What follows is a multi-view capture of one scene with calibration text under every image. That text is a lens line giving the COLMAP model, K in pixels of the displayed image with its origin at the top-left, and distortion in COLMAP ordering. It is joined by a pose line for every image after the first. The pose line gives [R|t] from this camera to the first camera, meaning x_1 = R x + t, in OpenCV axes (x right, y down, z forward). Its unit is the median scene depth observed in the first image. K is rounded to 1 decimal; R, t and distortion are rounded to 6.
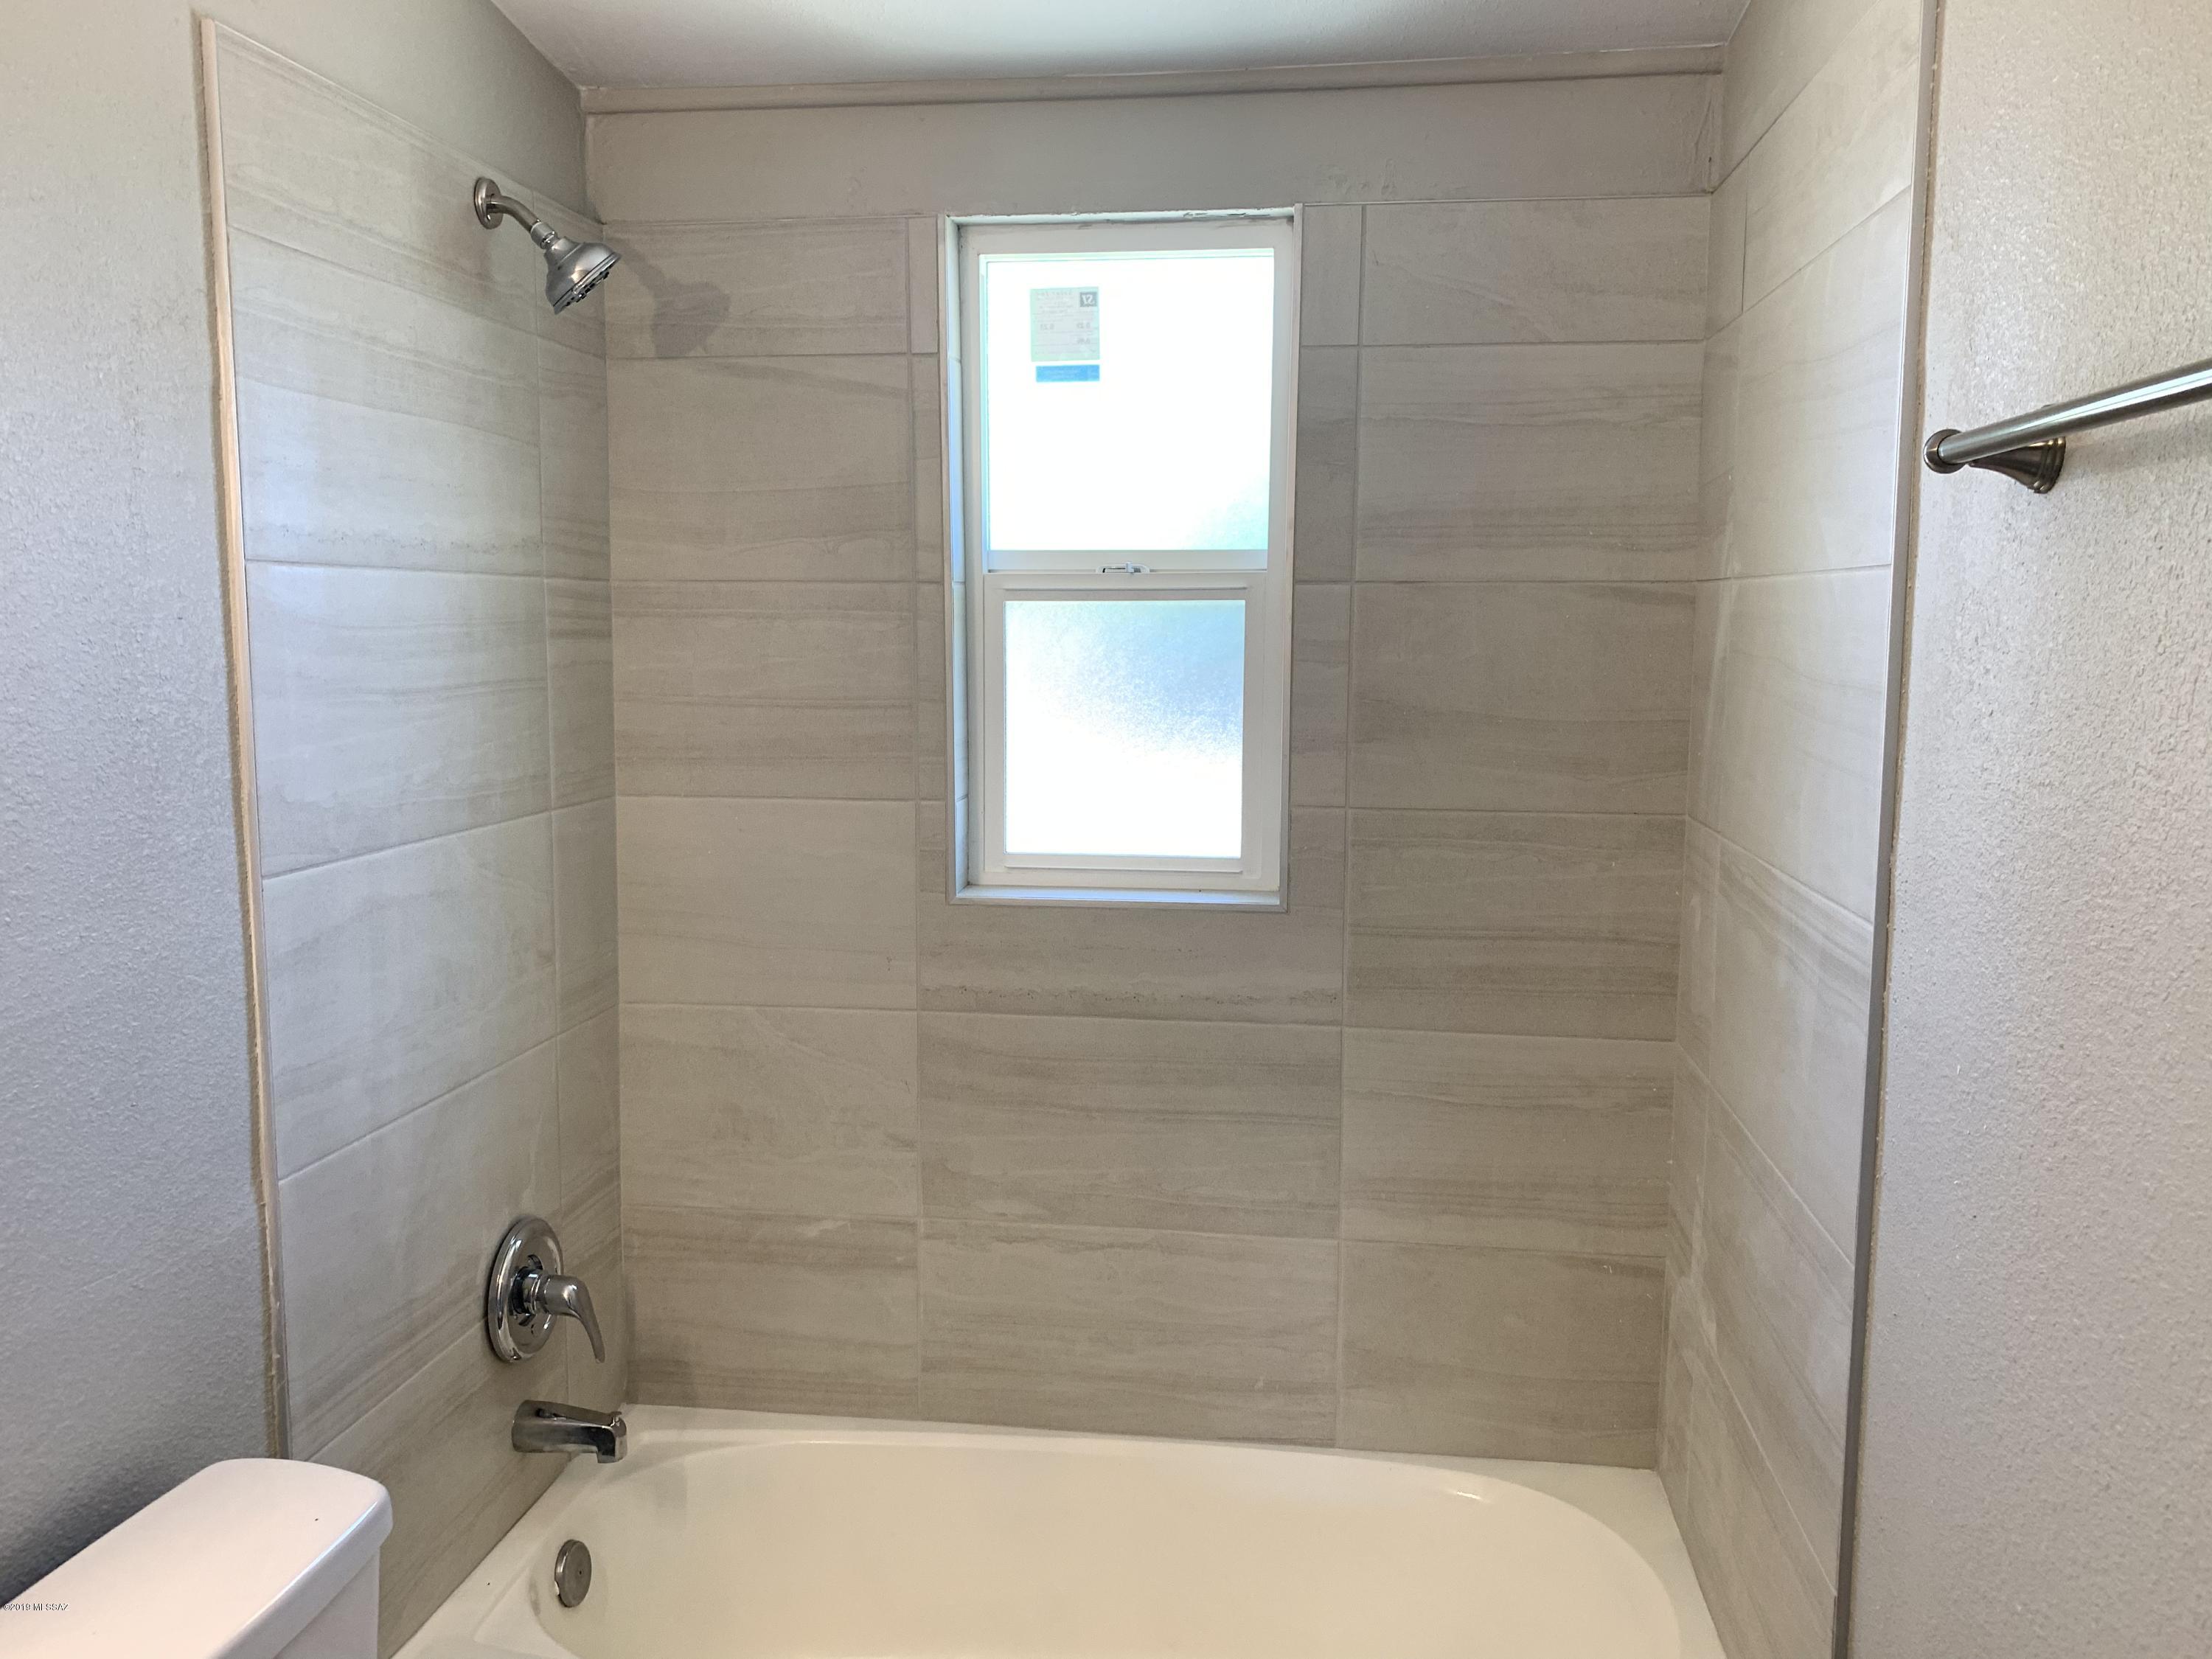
lens RADIAL K [[1742.7, 0, 1106.0], [0, 1742.7, 829.5], [0, 0, 1]] dist [0.132495, -0.284447]
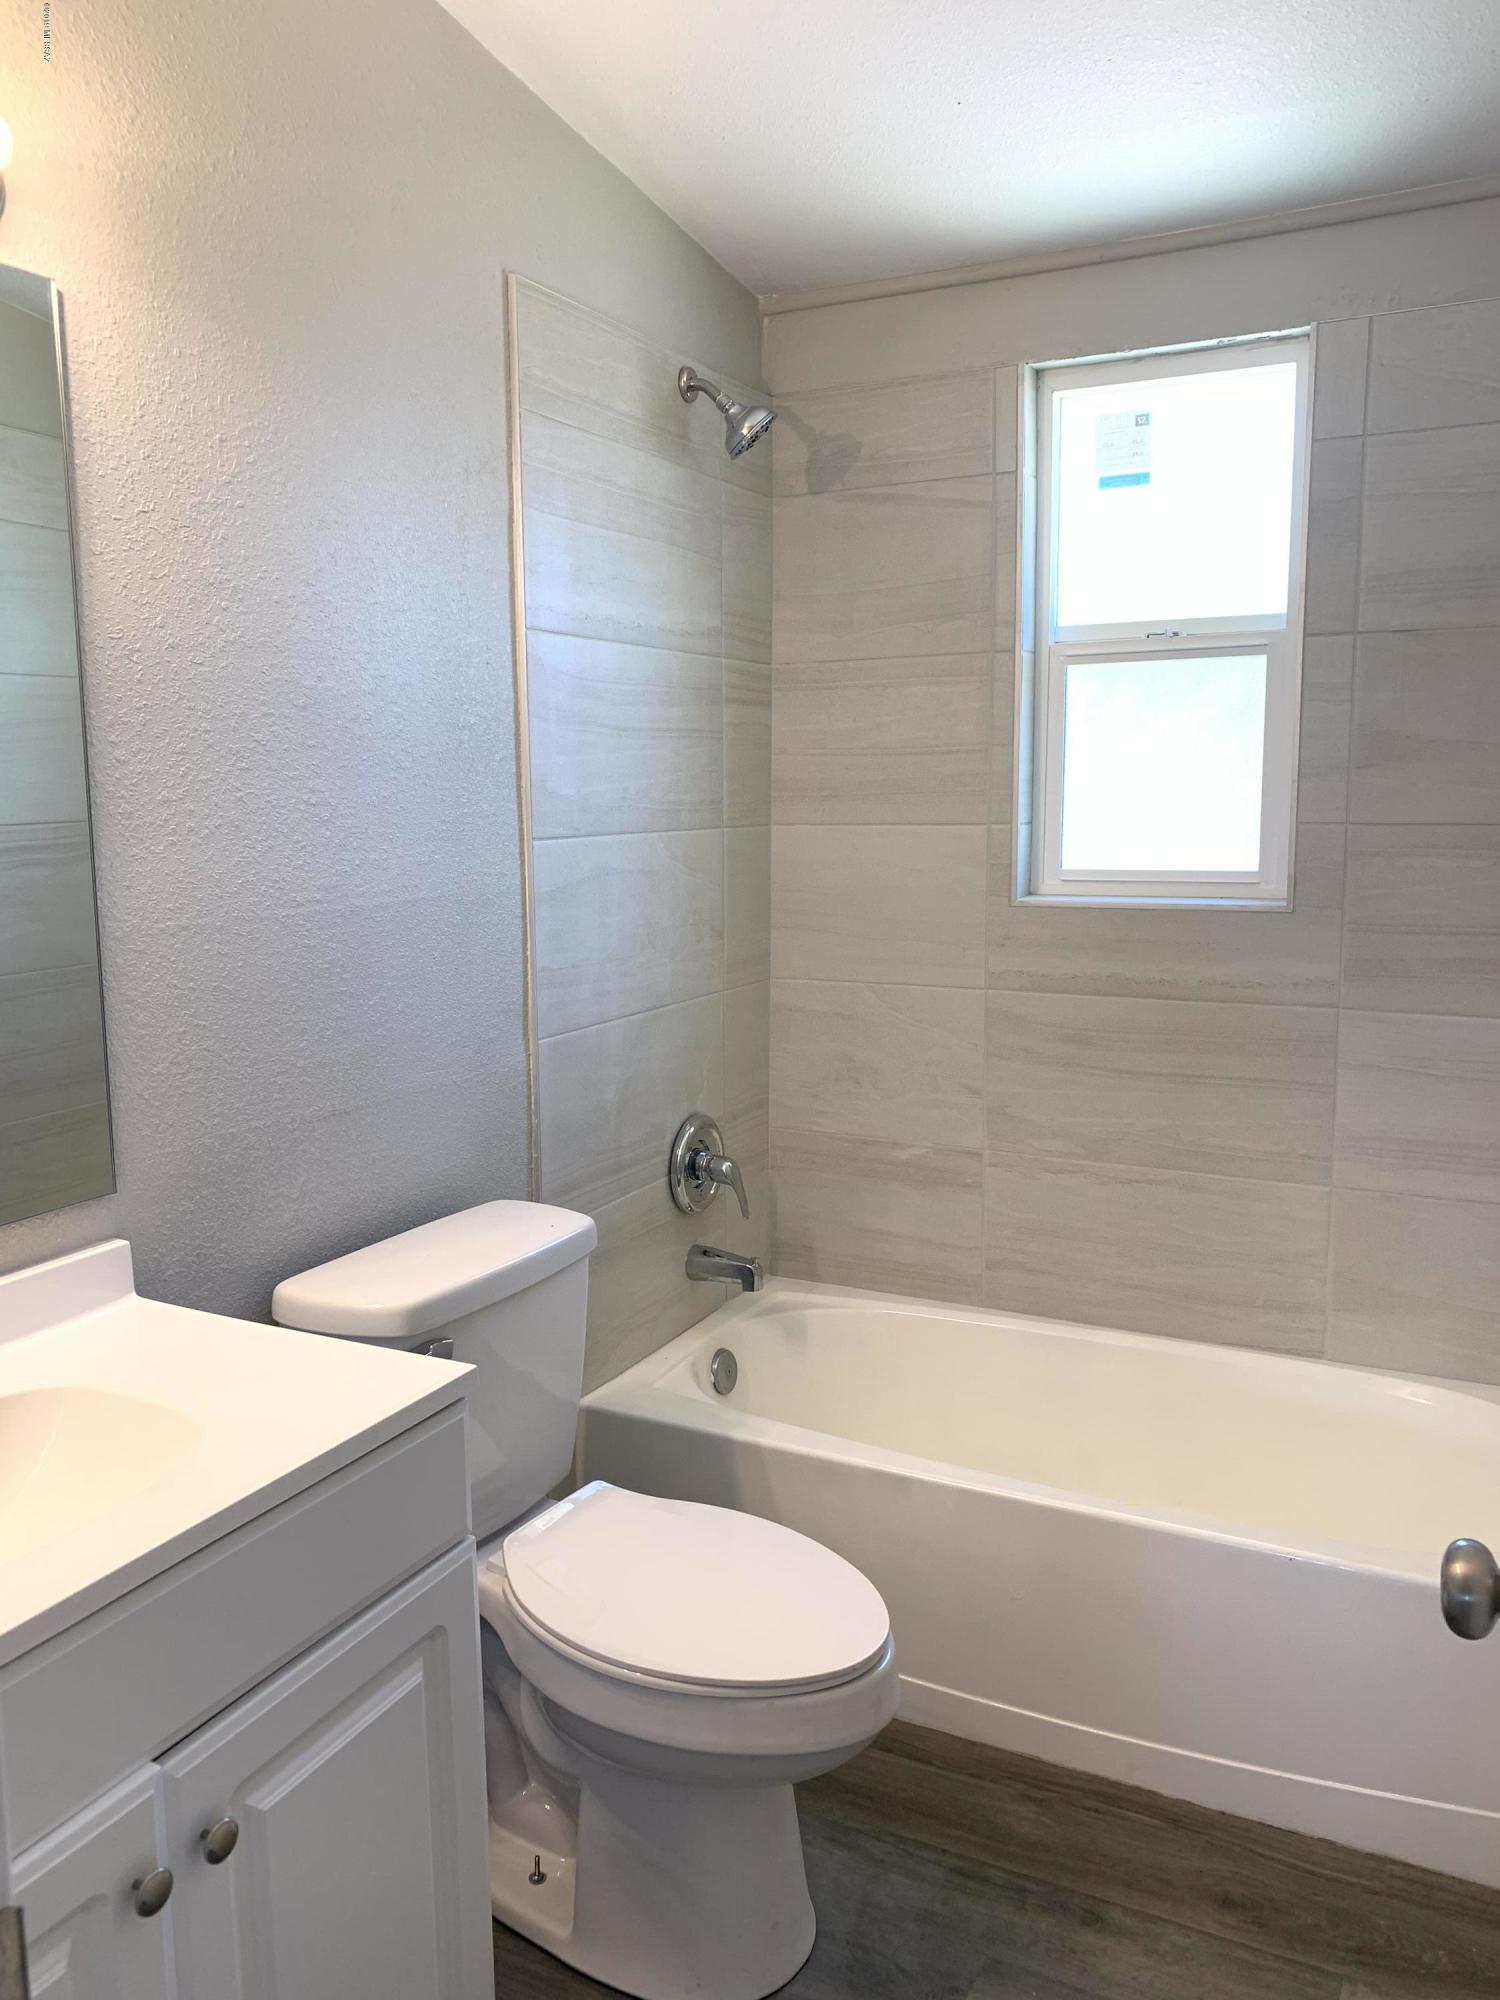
lens RADIAL K [[1575.7, 0, 718.4], [0, 1575.7, 996.7], [0, 0, 1]] dist [0.132495, -0.284447]
pose [[0.941158, 0.033471, -0.336306, 0.104518], [-0.027988, 0.999385, 0.021140, 0.094714], [0.336806, -0.010483, 0.941516, -0.178156]]
